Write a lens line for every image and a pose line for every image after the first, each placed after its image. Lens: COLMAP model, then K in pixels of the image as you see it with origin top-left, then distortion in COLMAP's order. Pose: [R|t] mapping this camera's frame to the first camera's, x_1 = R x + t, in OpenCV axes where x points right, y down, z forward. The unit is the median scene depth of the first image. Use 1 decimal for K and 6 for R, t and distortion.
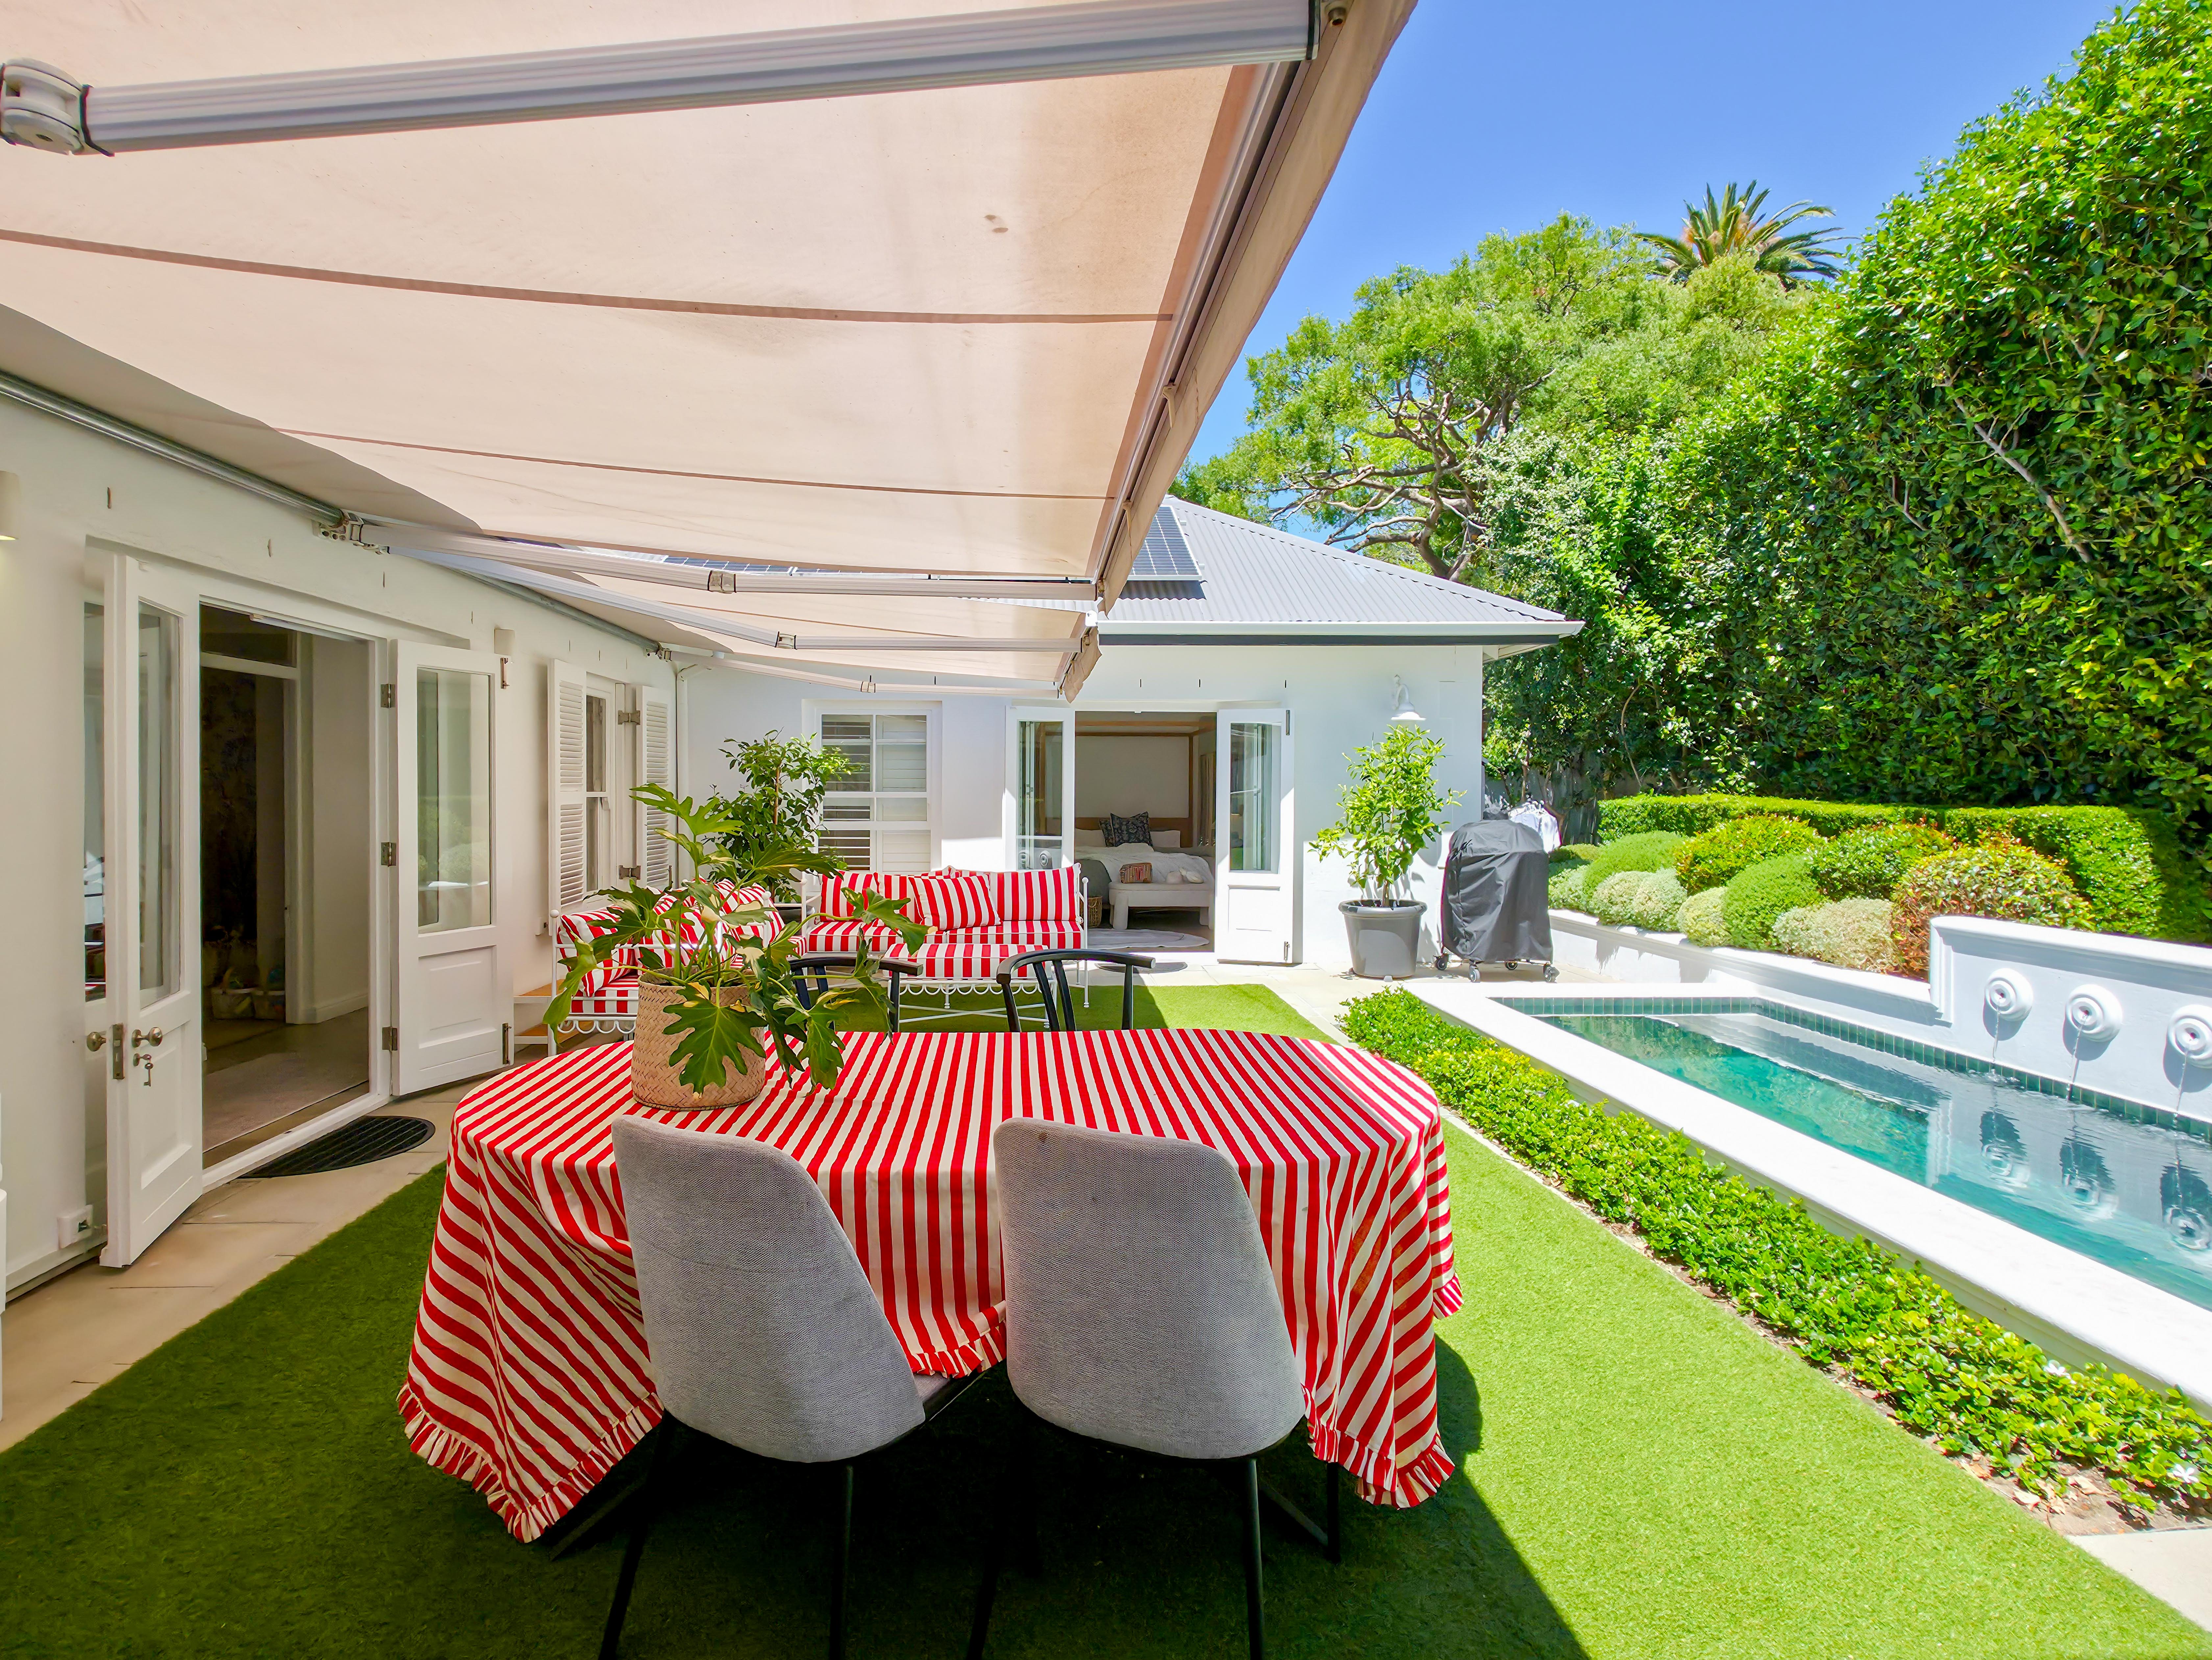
lens RADIAL K [[1103.0, 0, 1069.3], [0, 1103.0, 805.9], [0, 0, 1]] dist [0.001500, -0.001091]
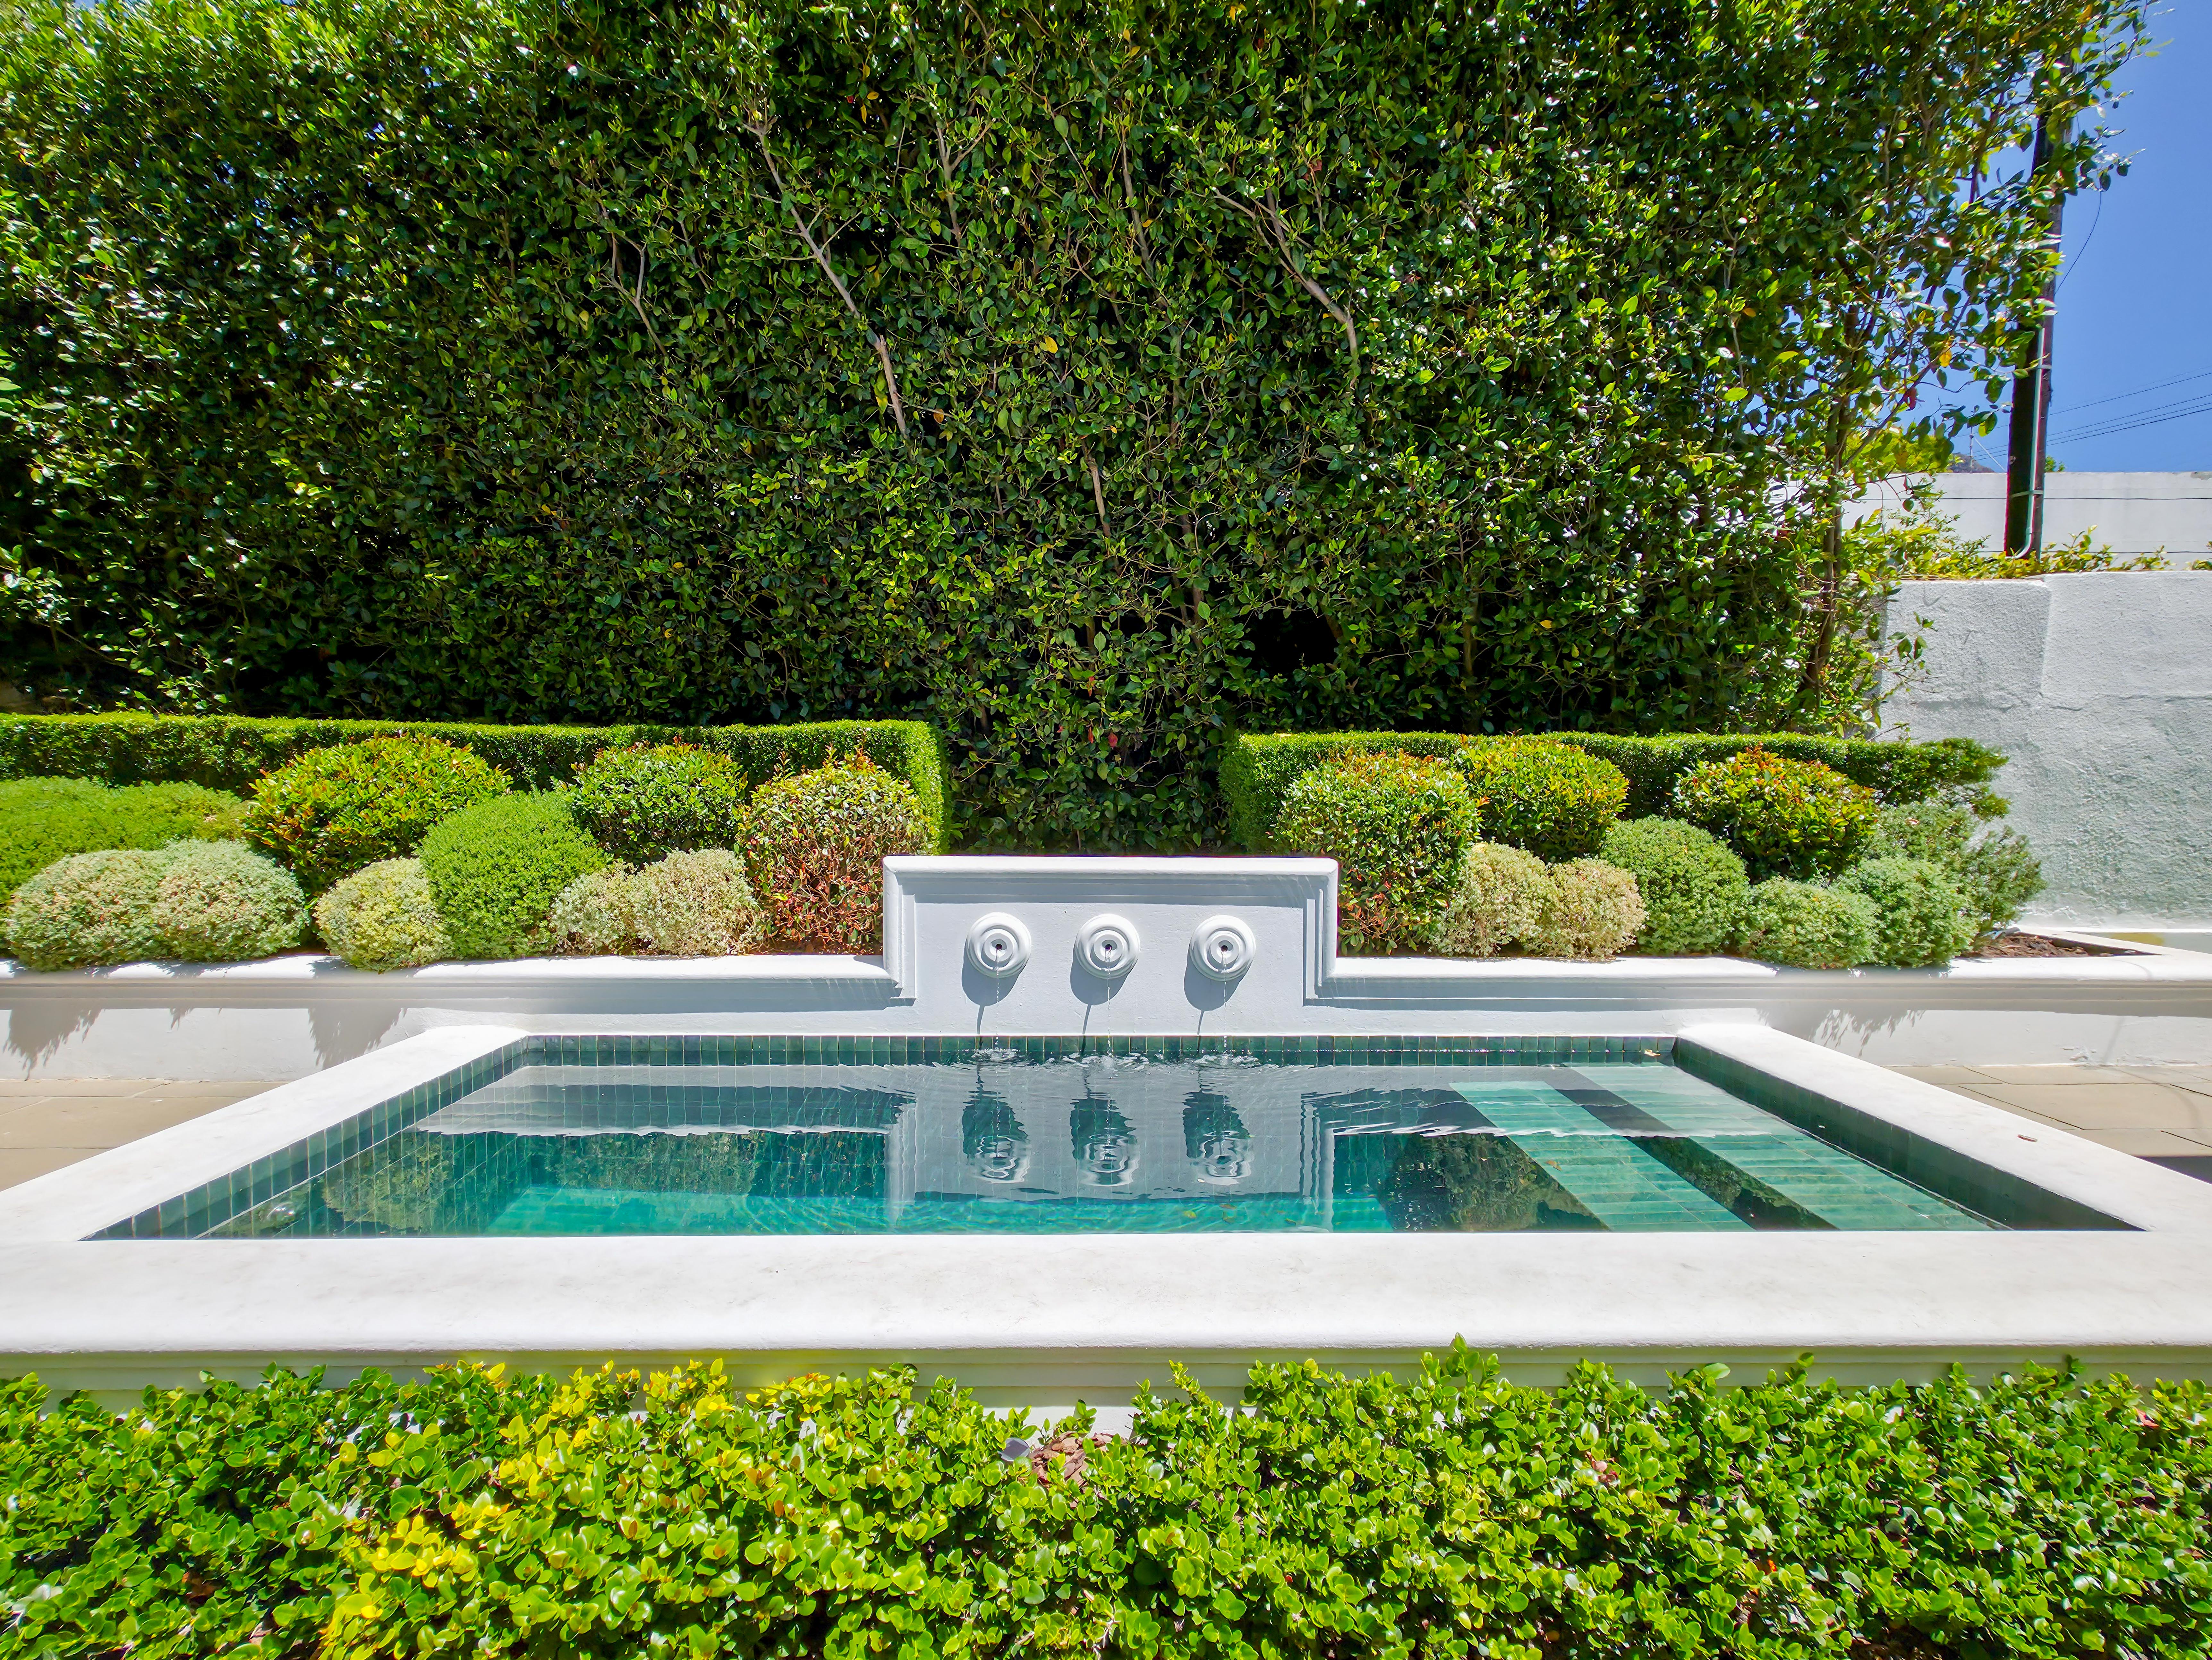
lens RADIAL K [[1060.8, 0, 1092.1], [0, 1060.8, 822.5], [0, 0, 1]] dist [0.000836, 0.000095]
pose [[0.039757, -0.042714, 0.998296, 0.080481], [0.010521, 0.999048, 0.042327, 0.040690], [-0.999154, 0.008820, 0.040168, 0.702198]]
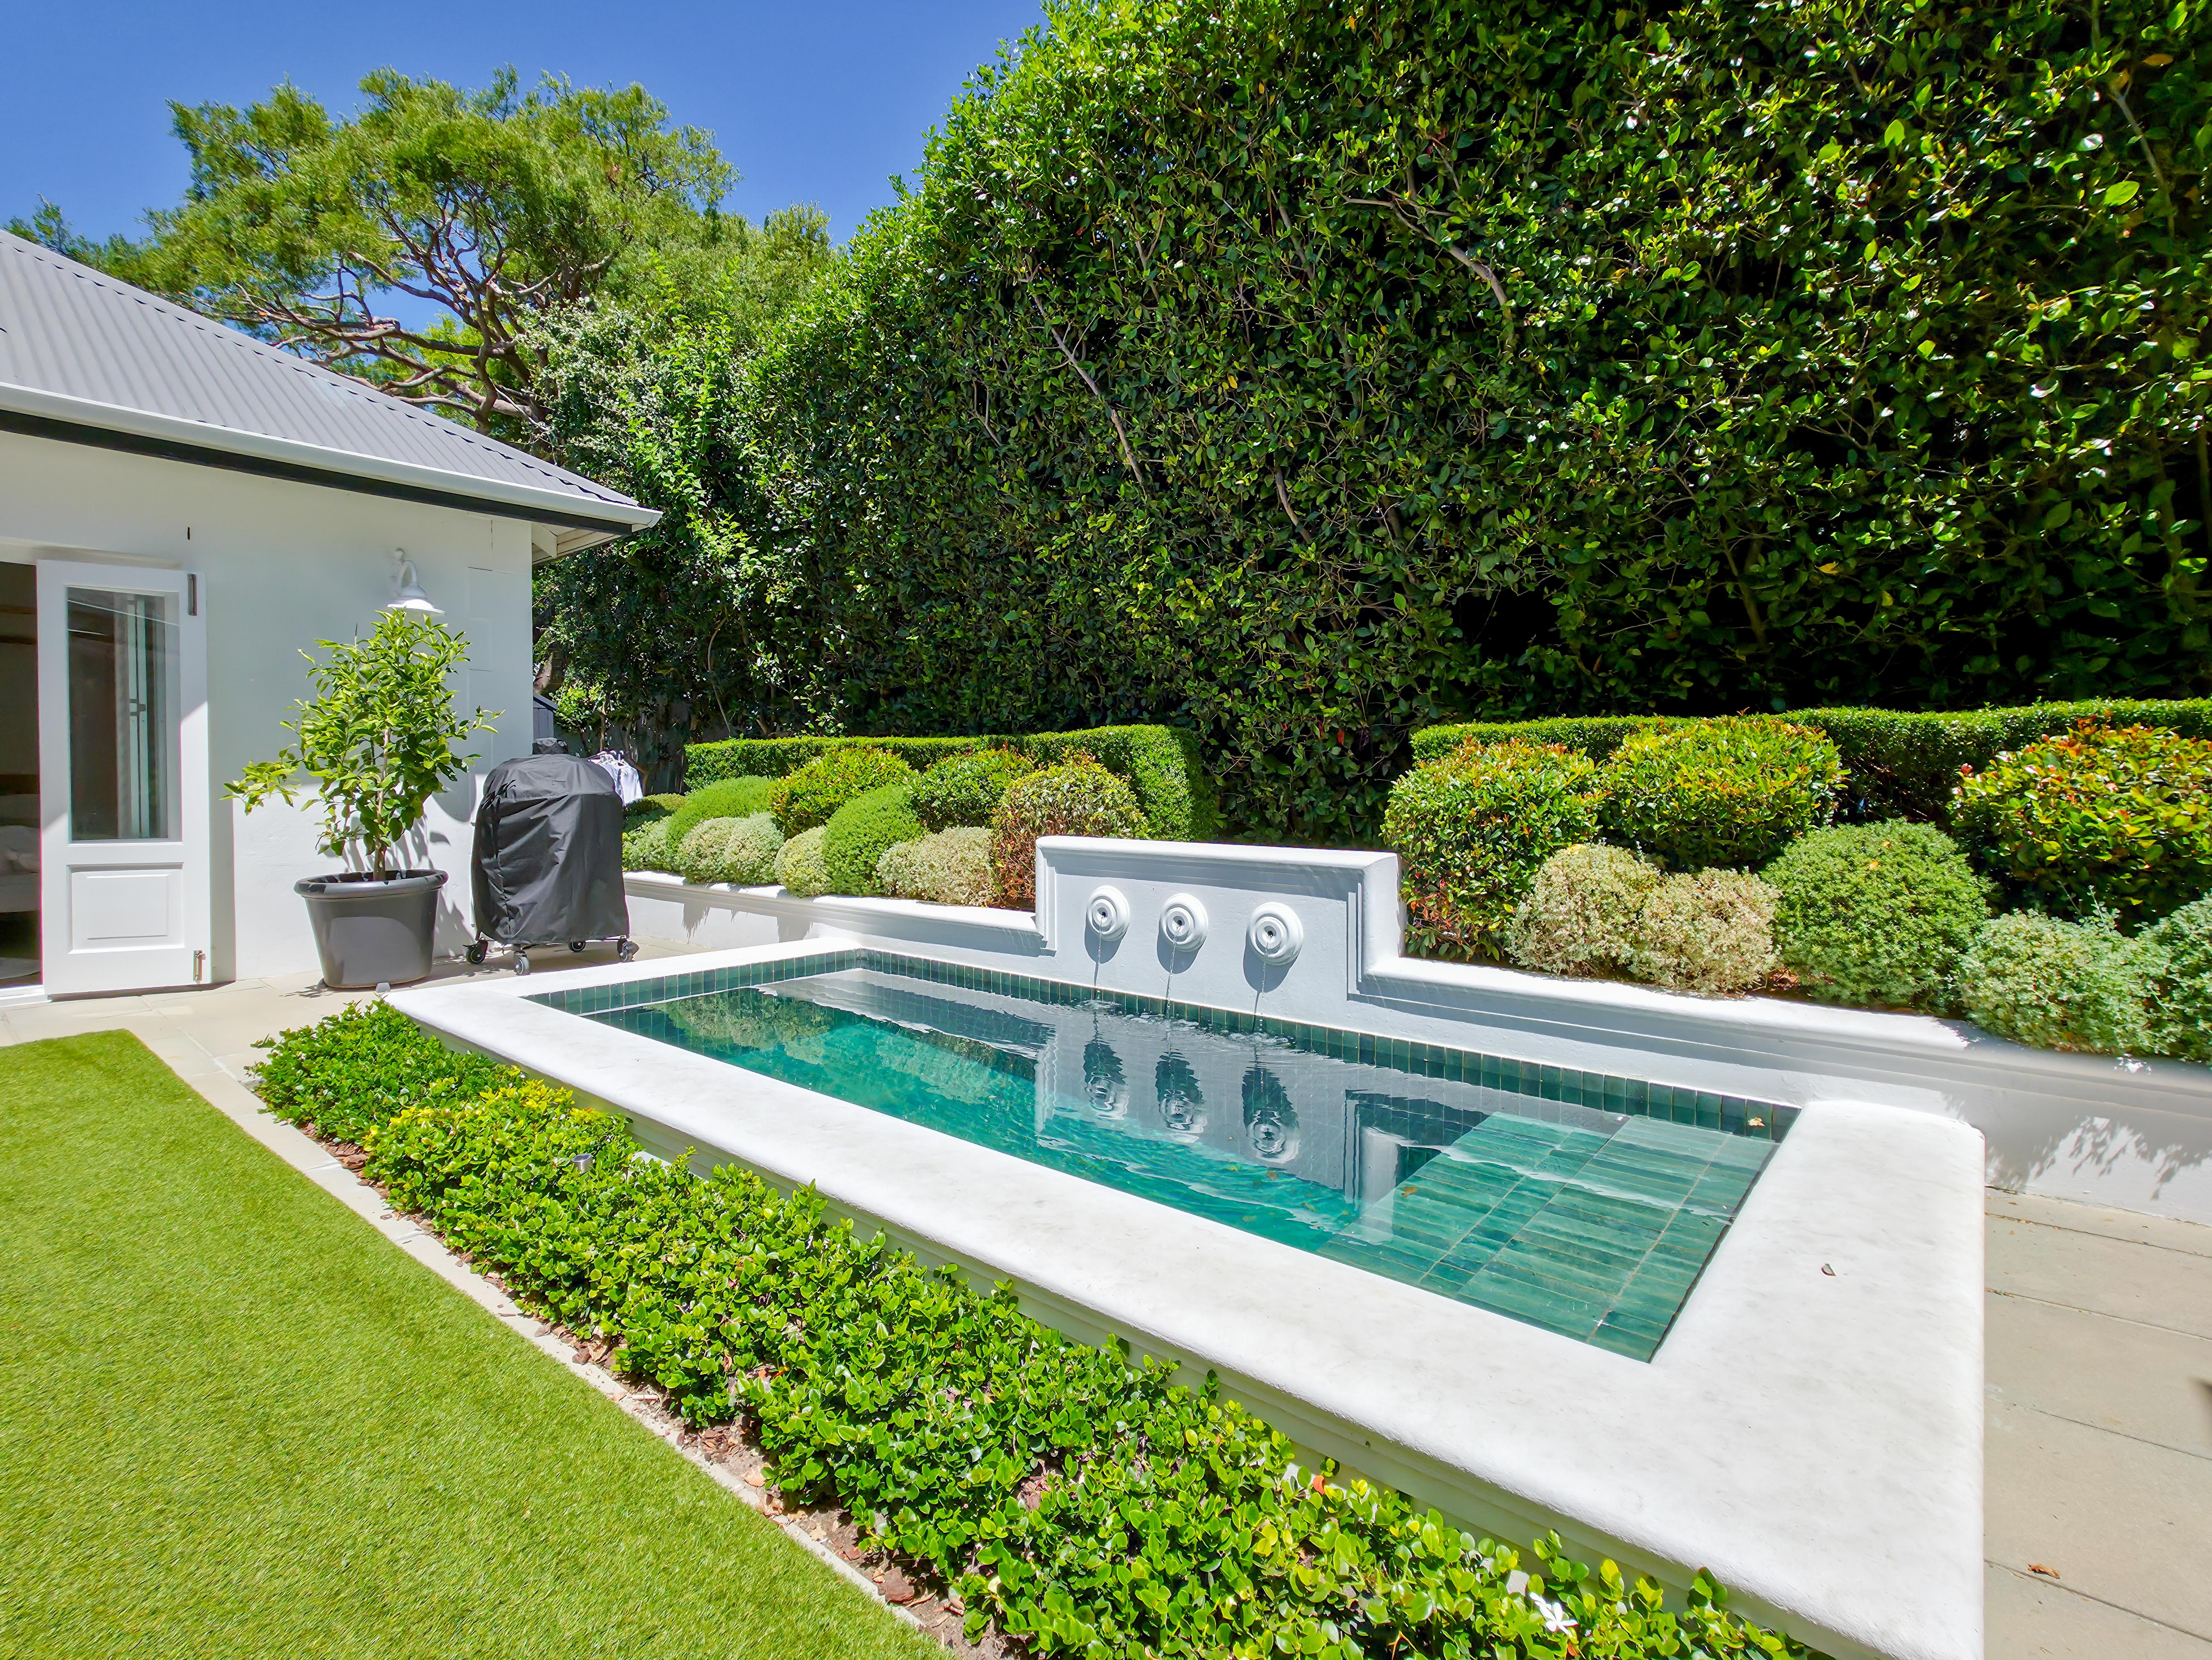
lens RADIAL K [[1056.1, 0, 1093.4], [0, 1056.1, 801.8], [0, 0, 1]] dist [0.000681, 0.000295]
pose [[0.688267, -0.017921, 0.725236, 0.153841], [0.011023, 0.999838, 0.014246, 0.049772], [-0.725373, -0.001811, 0.688353, 0.307852]]
